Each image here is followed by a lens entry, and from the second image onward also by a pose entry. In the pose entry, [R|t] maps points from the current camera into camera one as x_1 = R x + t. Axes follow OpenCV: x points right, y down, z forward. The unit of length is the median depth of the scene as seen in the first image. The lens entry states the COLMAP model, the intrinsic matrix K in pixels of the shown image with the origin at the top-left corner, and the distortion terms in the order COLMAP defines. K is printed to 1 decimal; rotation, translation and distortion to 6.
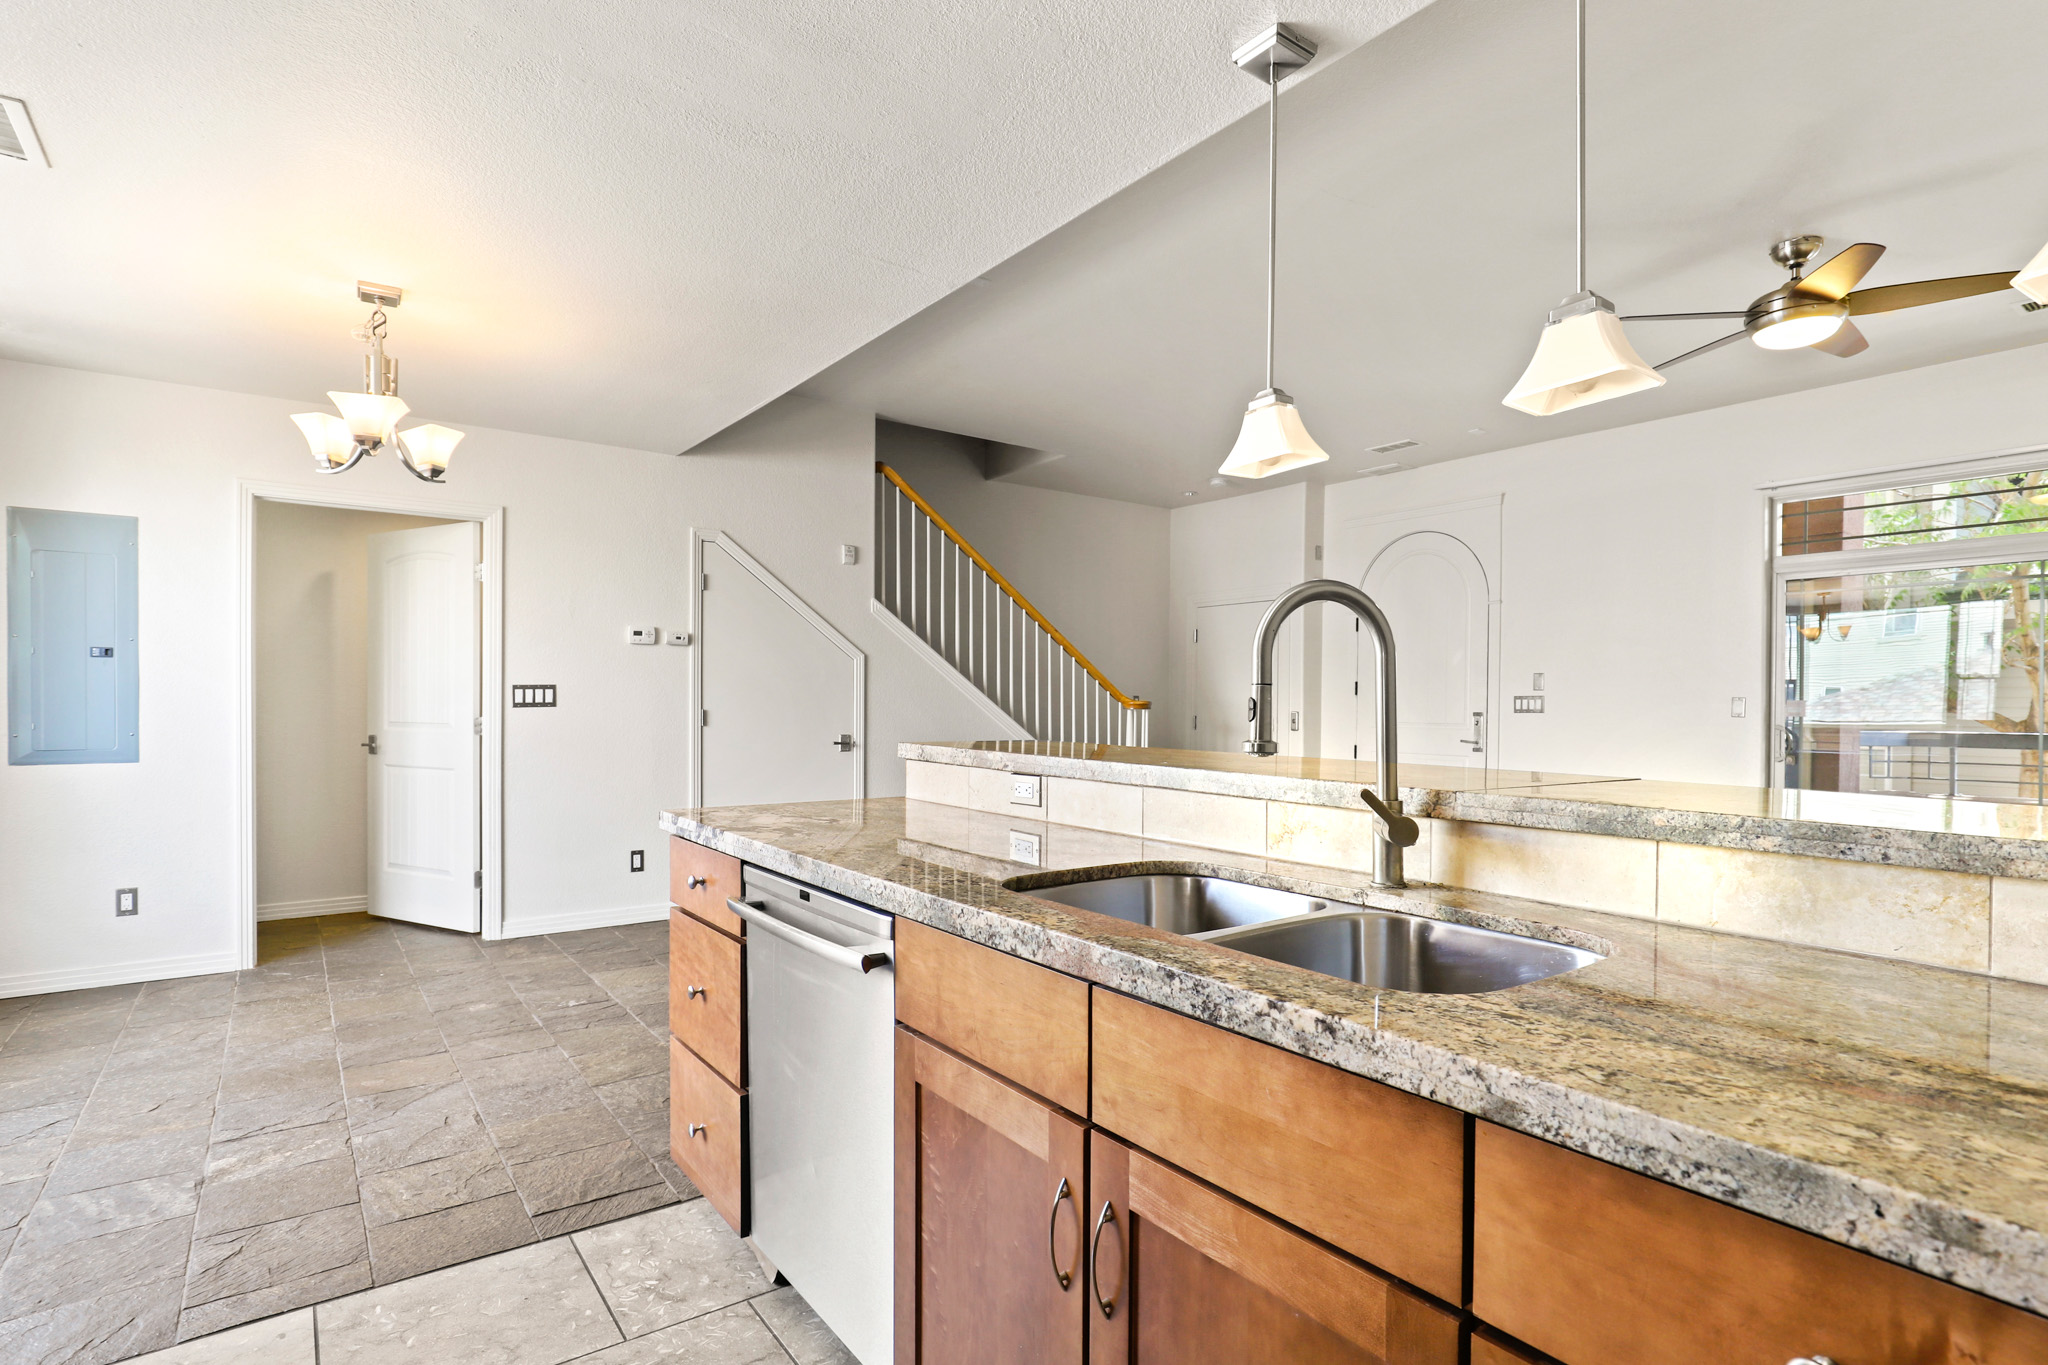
lens RADIAL K [[1028.1, 0, 1021.0], [0, 1028.1, 725.4], [0, 0, 1]] dist [-0.027304, 0.017967]
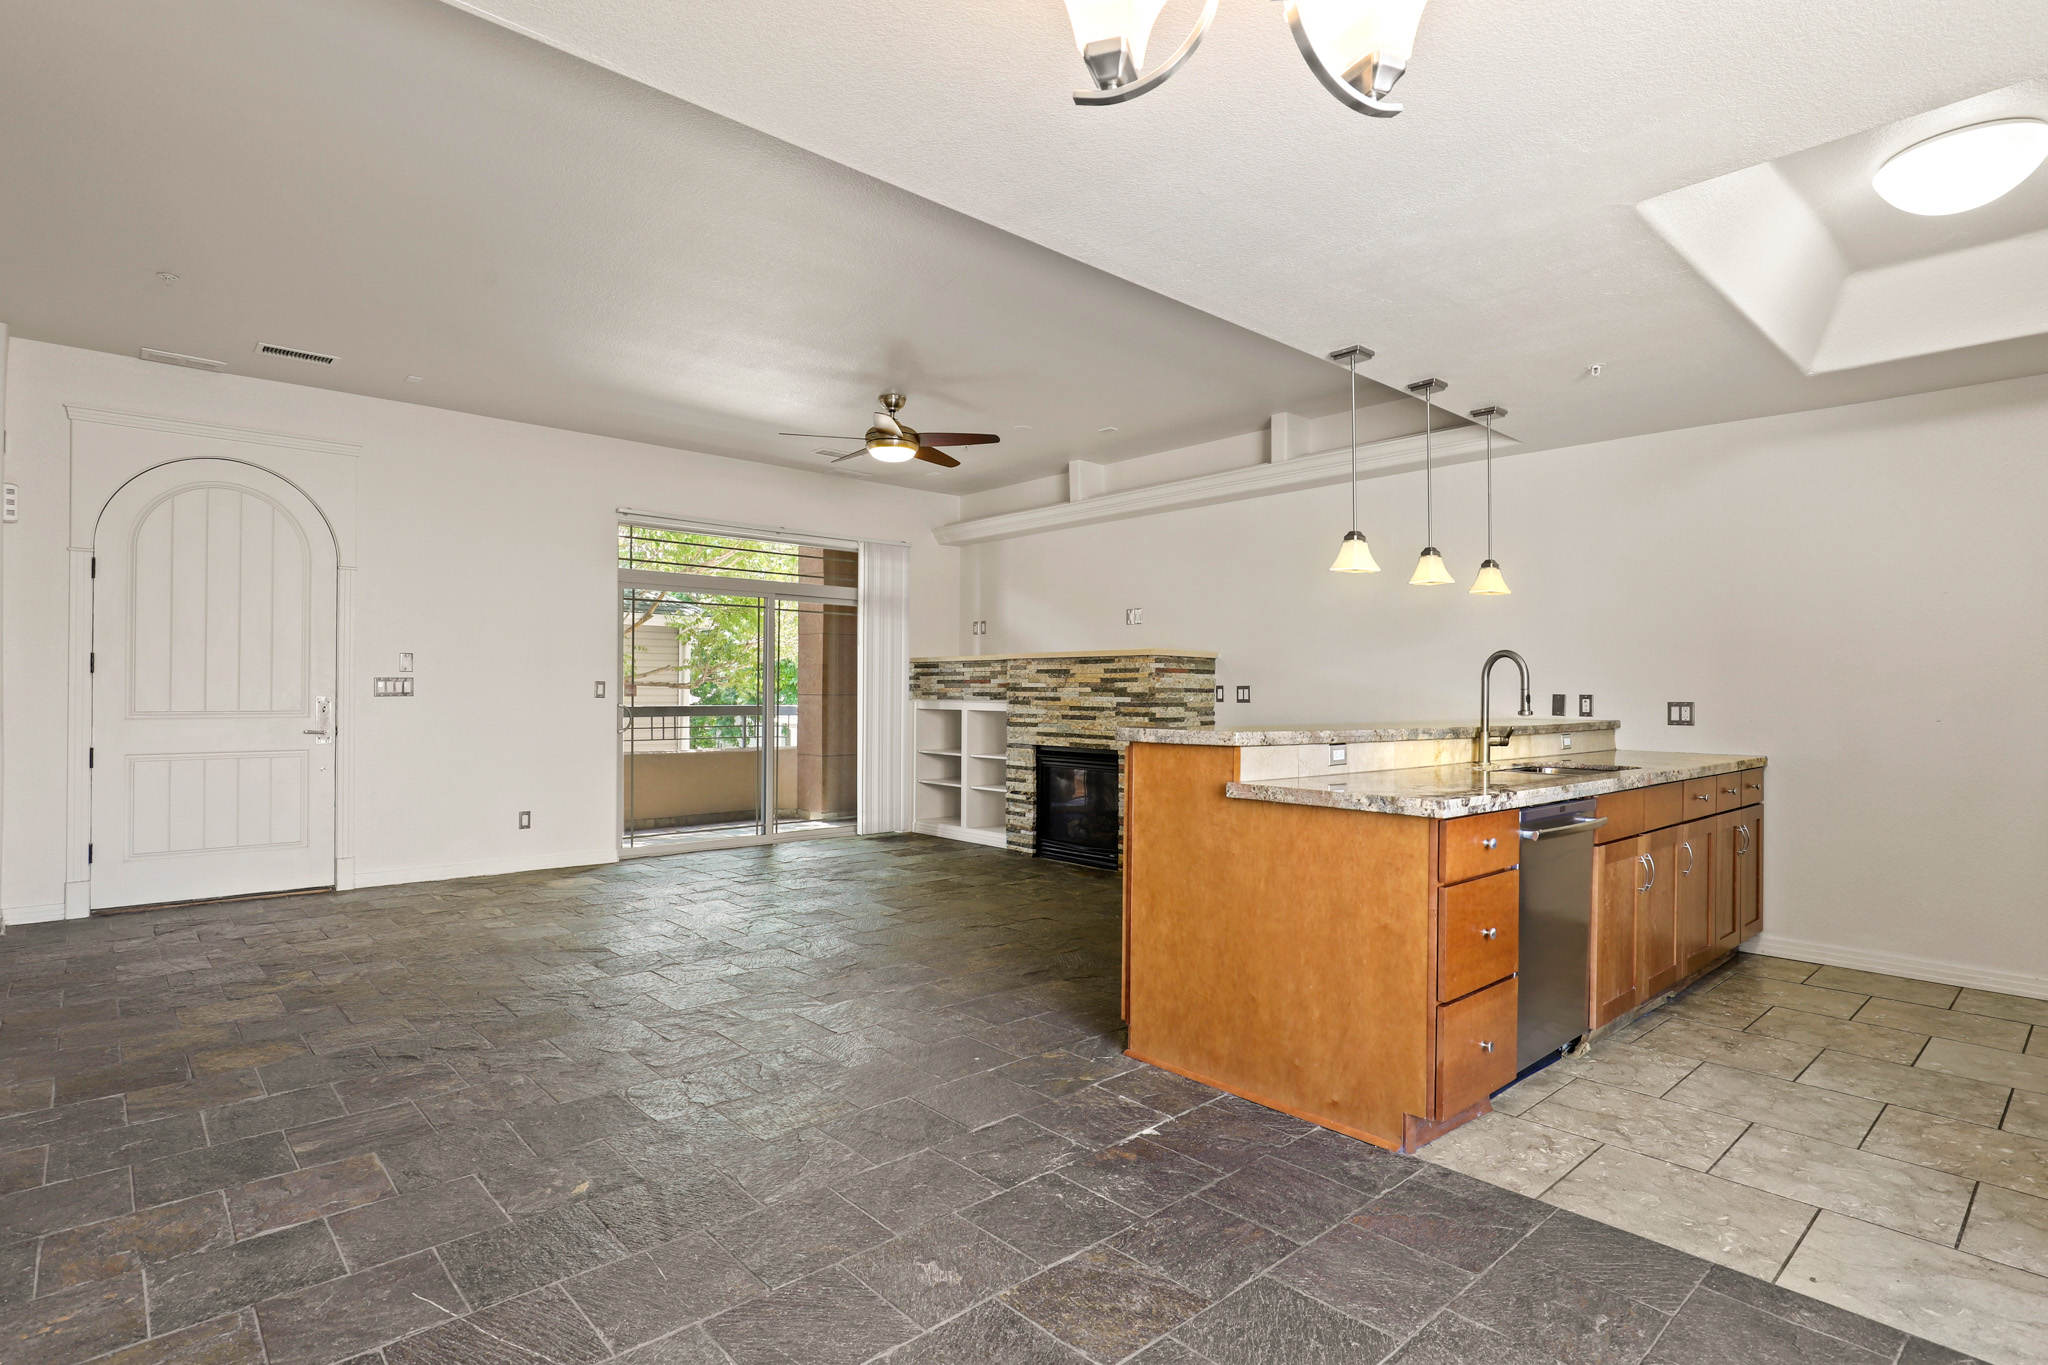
lens RADIAL K [[1044.3, 0, 1064.7], [0, 1044.3, 690.5], [0, 0, 1]] dist [0.023336, 0.000639]
pose [[-0.142570, -0.010158, 0.989733, -0.505515], [0.017210, 0.999771, 0.012740, -0.018961], [-0.989635, 0.018849, -0.142363, 0.566140]]
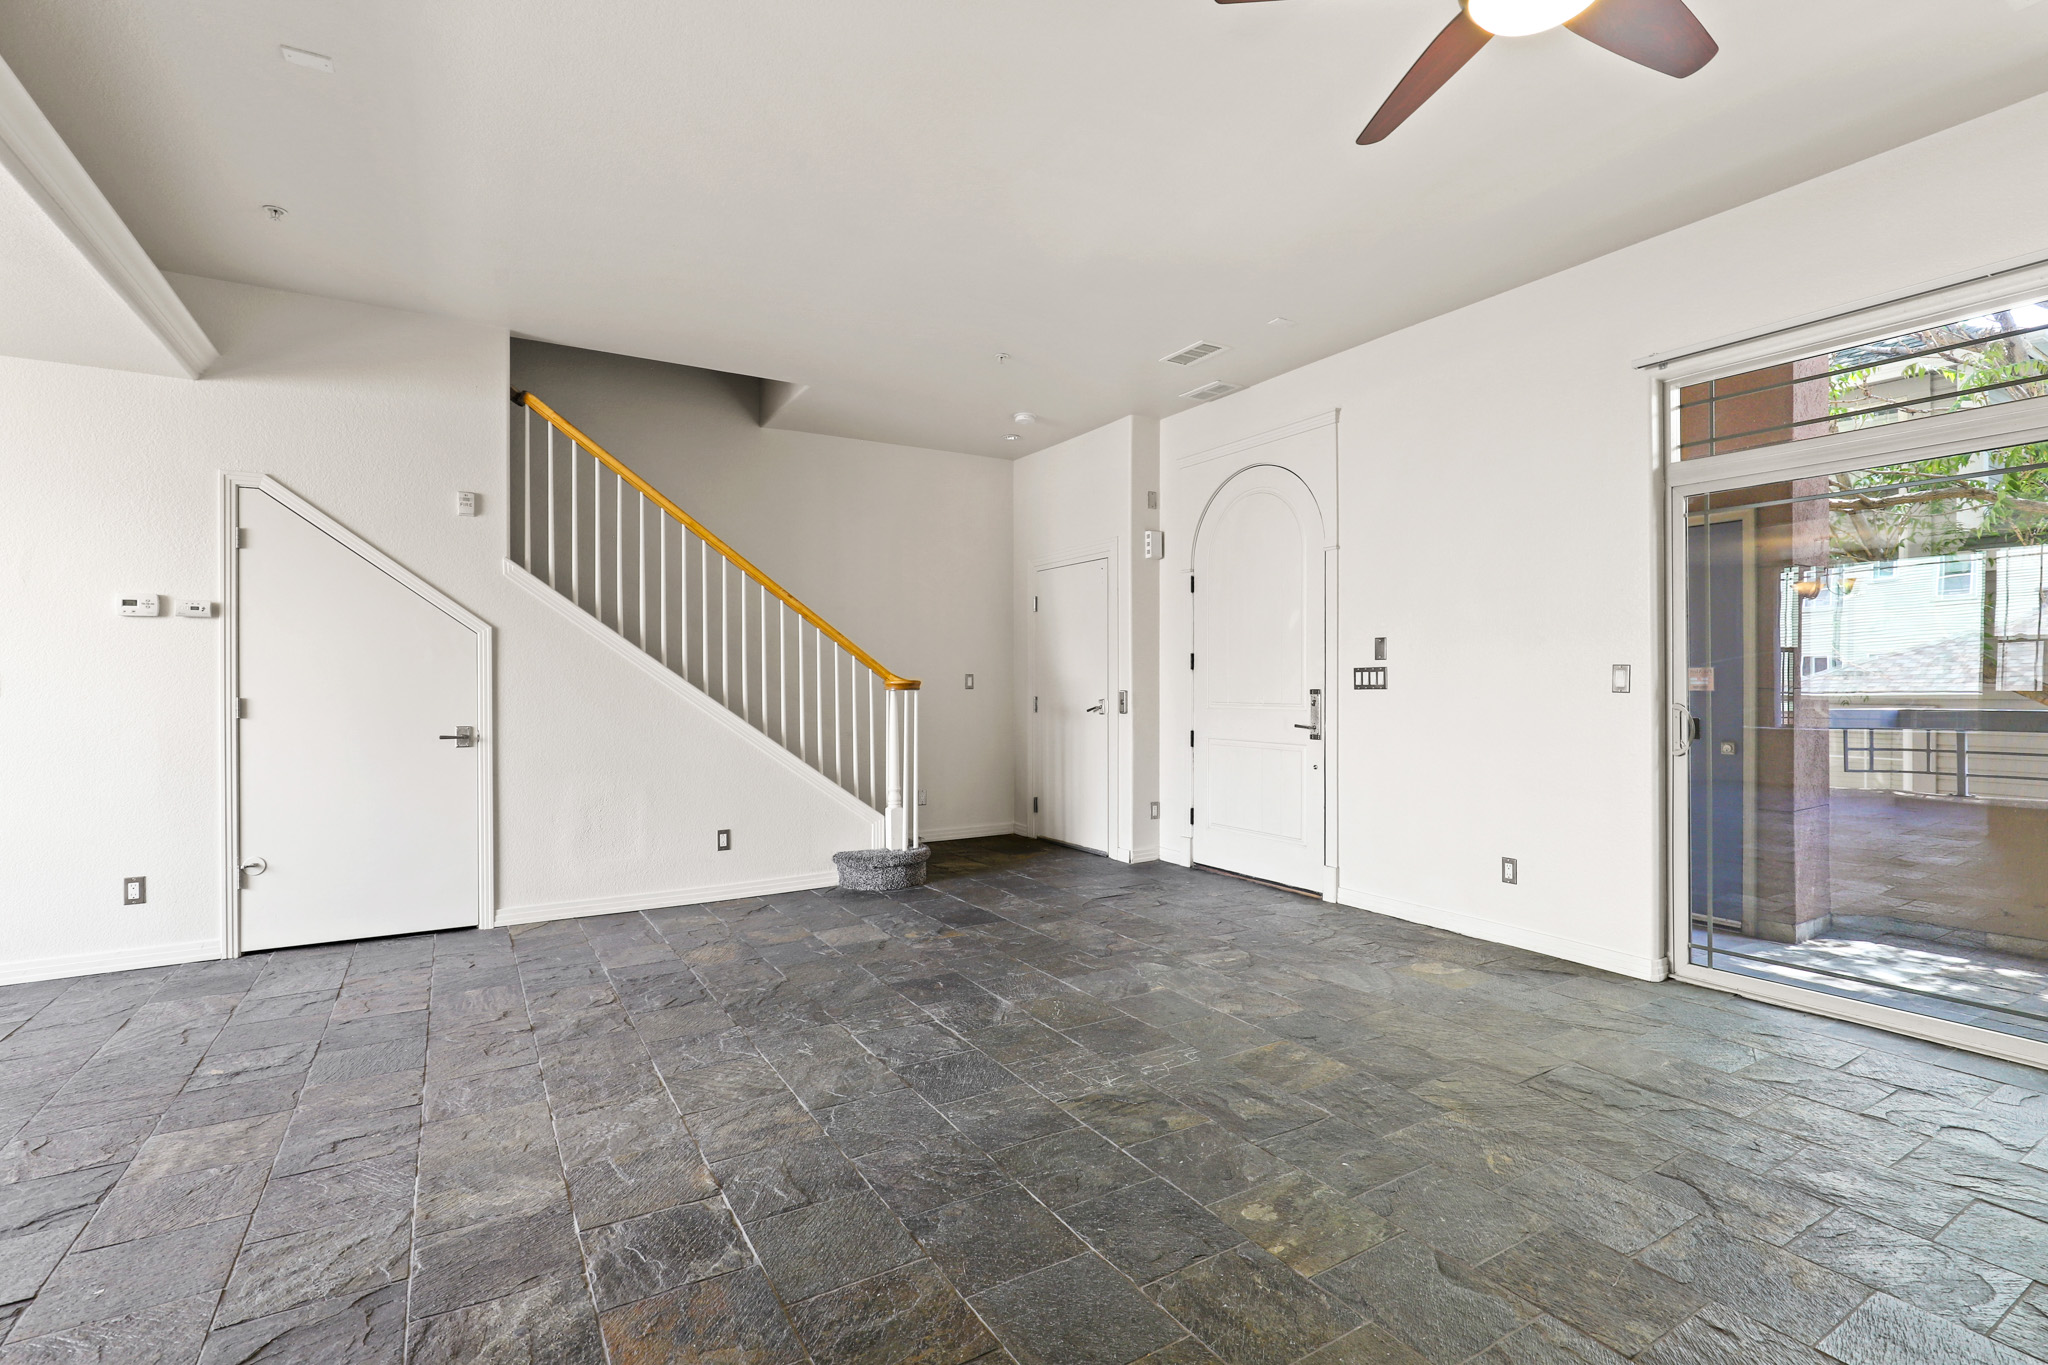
lens RADIAL K [[962.3, 0, 1014.5], [0, 962.3, 698.0], [0, 0, 1]] dist [-0.002812, -0.000773]
pose [[0.996873, -0.012884, -0.077969, 0.307651], [0.011860, 0.999837, -0.013577, 0.001390], [0.078131, 0.012610, 0.996863, 0.273677]]
